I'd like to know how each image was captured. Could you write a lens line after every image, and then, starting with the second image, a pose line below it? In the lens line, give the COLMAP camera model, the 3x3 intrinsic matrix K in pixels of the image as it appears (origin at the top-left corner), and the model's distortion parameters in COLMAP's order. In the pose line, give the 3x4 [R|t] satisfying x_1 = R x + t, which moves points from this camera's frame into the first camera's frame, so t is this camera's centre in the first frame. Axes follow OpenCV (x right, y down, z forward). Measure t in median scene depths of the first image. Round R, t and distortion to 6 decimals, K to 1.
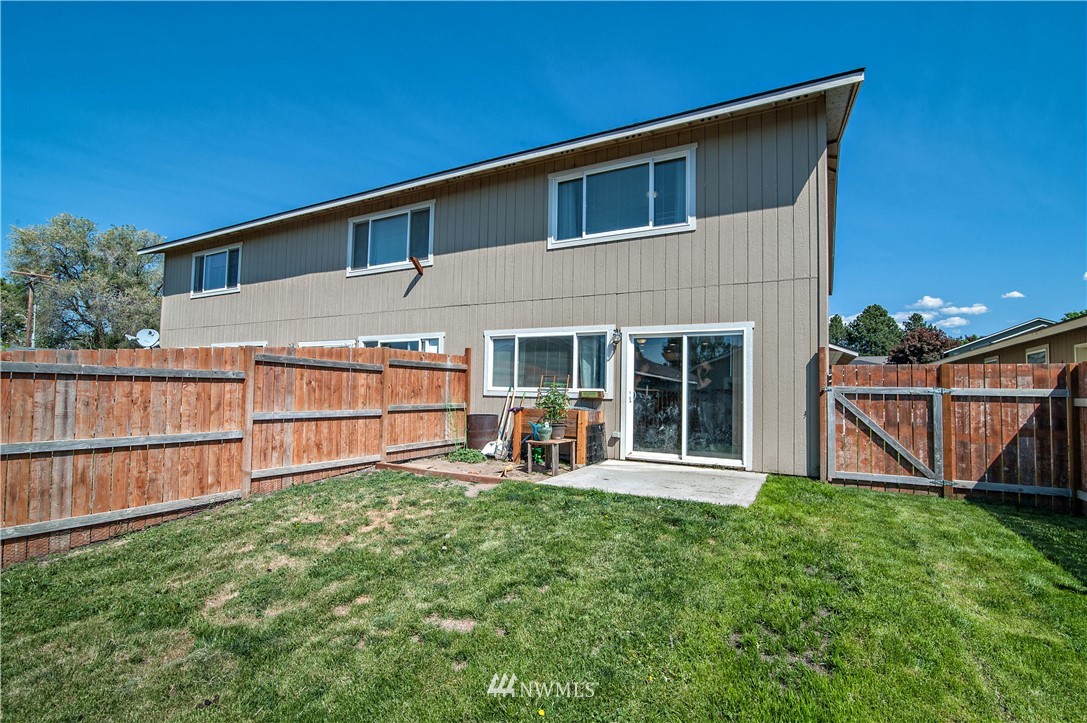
lens RADIAL K [[500.1, 0, 544.8], [0, 500.1, 366.0], [0, 0, 1]] dist [-0.016119, -0.000001]
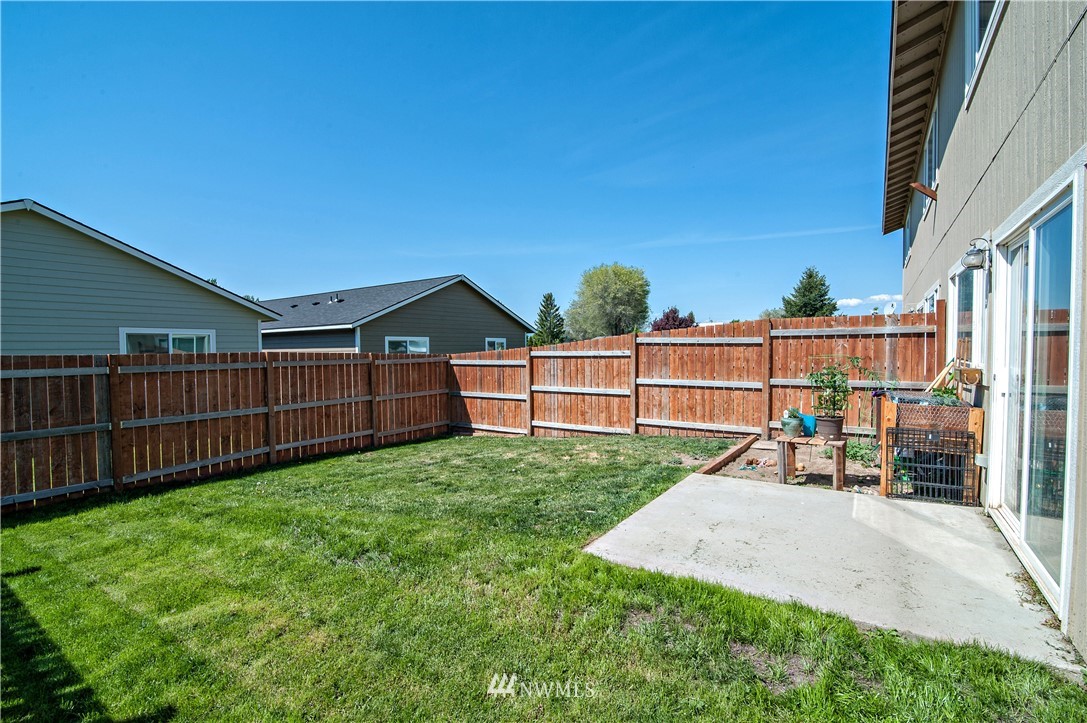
lens RADIAL K [[500.1, 0, 544.8], [0, 500.1, 366.0], [0, 0, 1]] dist [-0.016119, -0.000001]
pose [[-0.087891, 0.018050, -0.995967, 0.854751], [0.055988, 0.998345, 0.013152, 0.020303], [0.994555, -0.054607, -0.088756, 0.814365]]
